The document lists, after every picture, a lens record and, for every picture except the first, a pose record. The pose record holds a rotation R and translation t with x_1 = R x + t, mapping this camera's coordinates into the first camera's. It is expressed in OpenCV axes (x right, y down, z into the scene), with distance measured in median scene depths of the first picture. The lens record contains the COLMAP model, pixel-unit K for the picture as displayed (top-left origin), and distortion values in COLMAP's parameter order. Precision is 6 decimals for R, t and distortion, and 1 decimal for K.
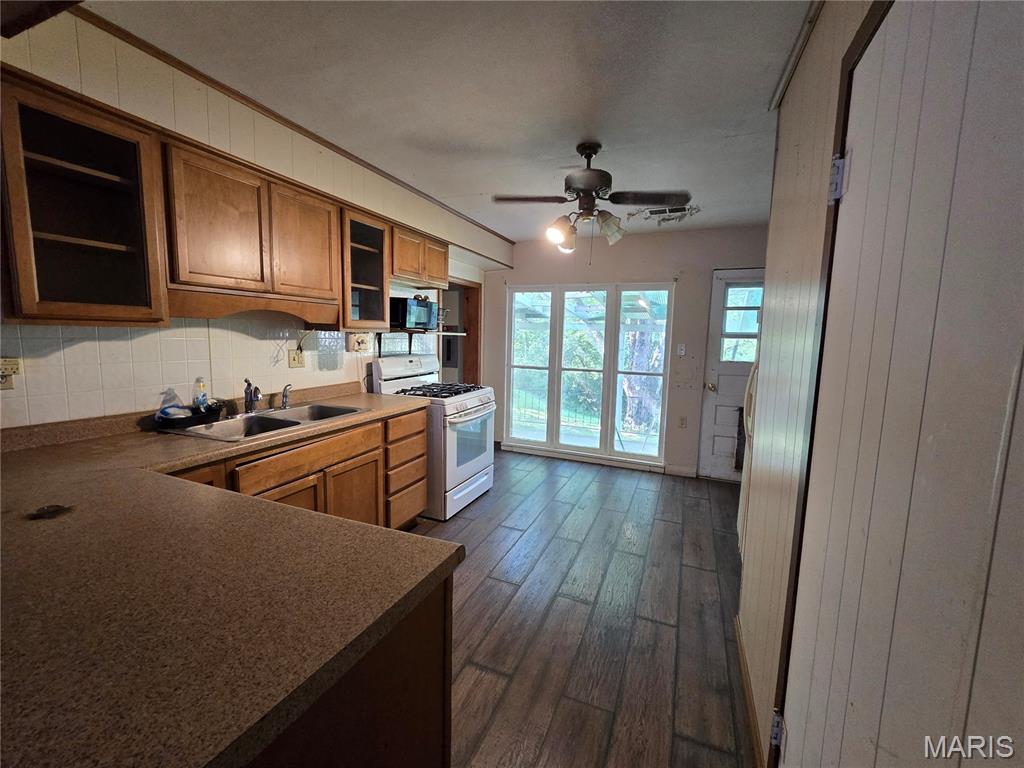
lens RADIAL K [[417.4, 0, 512.0], [0, 417.4, 384.0], [0, 0, 1]] dist [0.002514, -0.007831]
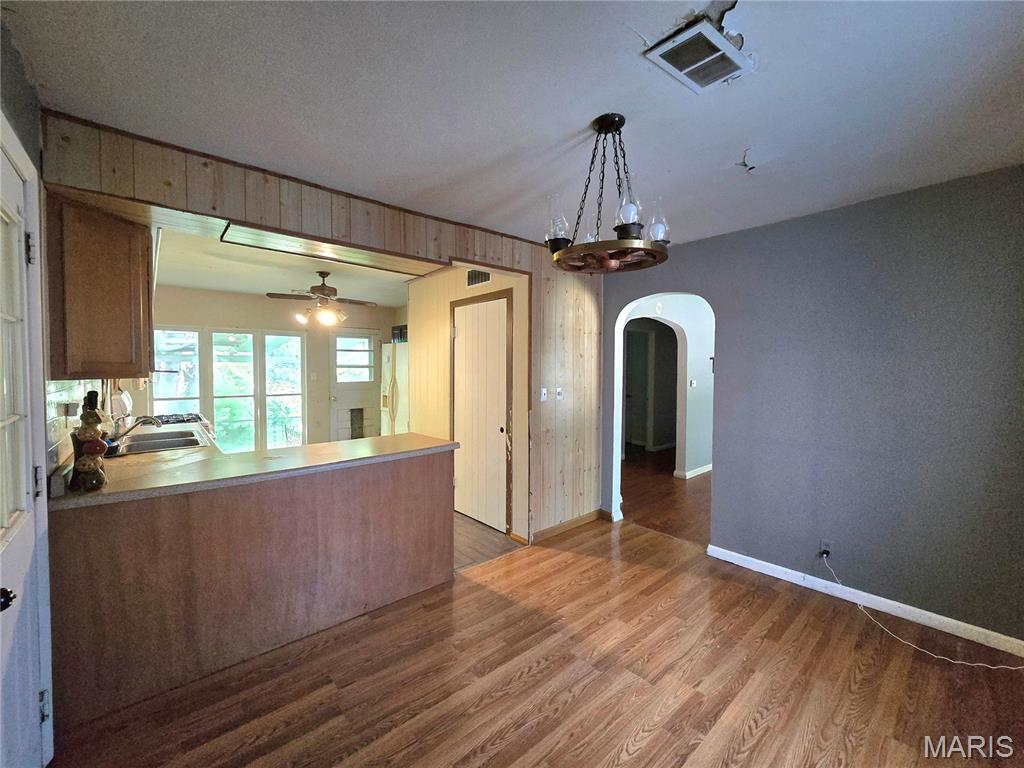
lens RADIAL K [[417.4, 0, 512.0], [0, 417.4, 384.0], [0, 0, 1]] dist [0.002514, -0.007831]
pose [[0.437523, -0.059077, 0.897264, -1.053271], [0.111516, 0.993701, 0.011049, 0.008113], [-0.892265, 0.095226, 0.441355, -0.491411]]
